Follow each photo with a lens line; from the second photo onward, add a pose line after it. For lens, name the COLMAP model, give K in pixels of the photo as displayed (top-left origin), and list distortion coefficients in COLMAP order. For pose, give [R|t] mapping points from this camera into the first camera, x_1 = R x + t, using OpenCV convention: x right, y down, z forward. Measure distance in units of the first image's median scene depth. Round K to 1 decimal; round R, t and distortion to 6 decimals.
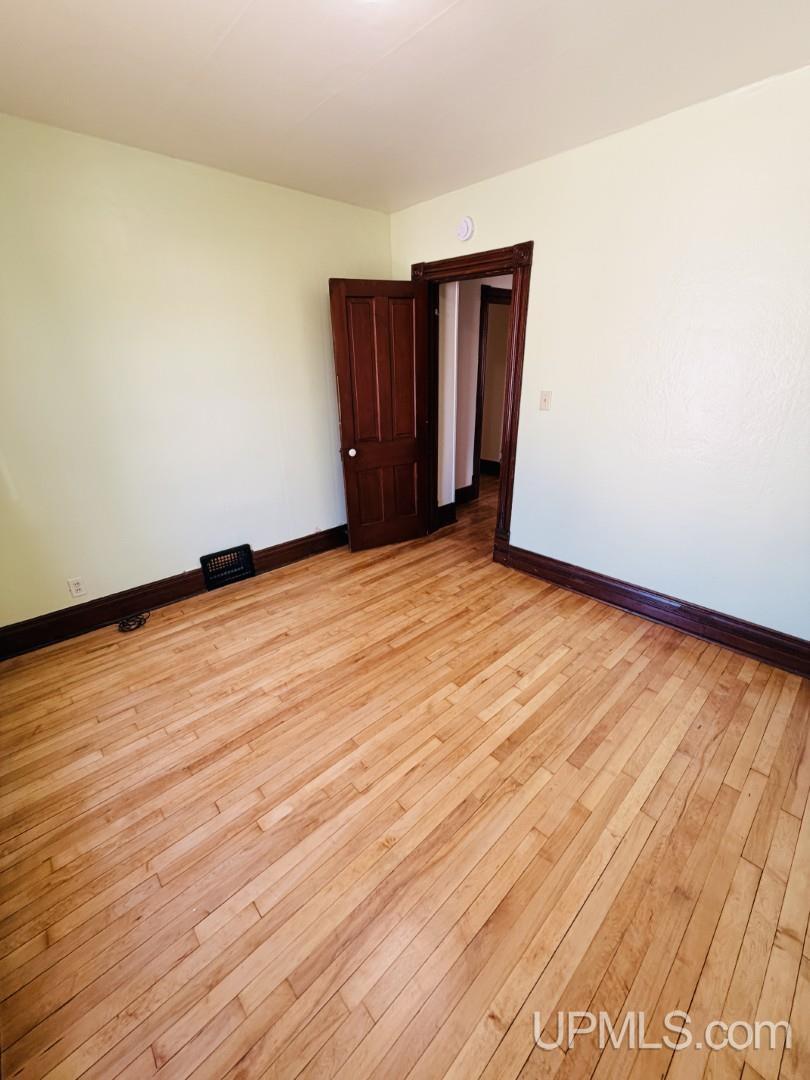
lens RADIAL K [[430.9, 0, 405.0], [0, 430.9, 540.0], [0, 0, 1]] dist [0.001630, 0.000245]
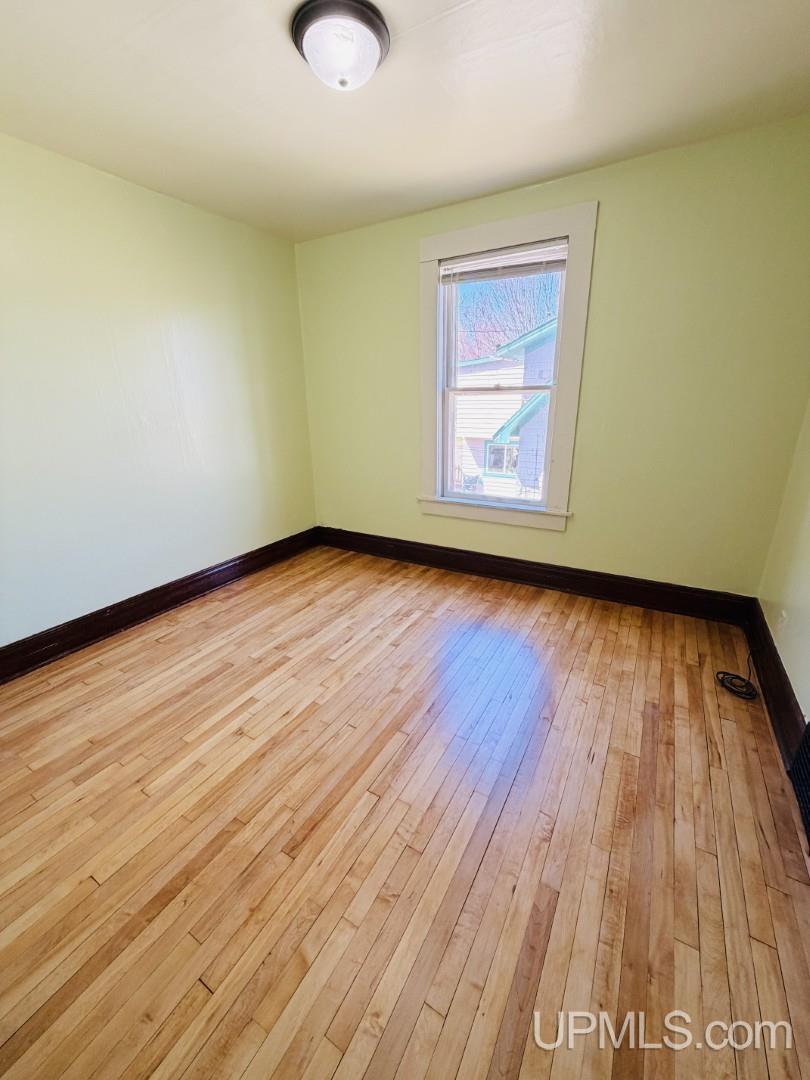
lens RADIAL K [[430.9, 0, 405.0], [0, 430.9, 540.0], [0, 0, 1]] dist [0.001630, 0.000245]
pose [[-0.956309, 0.126197, -0.263720, 0.141383], [-0.081045, 0.752260, 0.653863, -0.584009], [0.280901, 0.646668, -0.709165, 1.532093]]
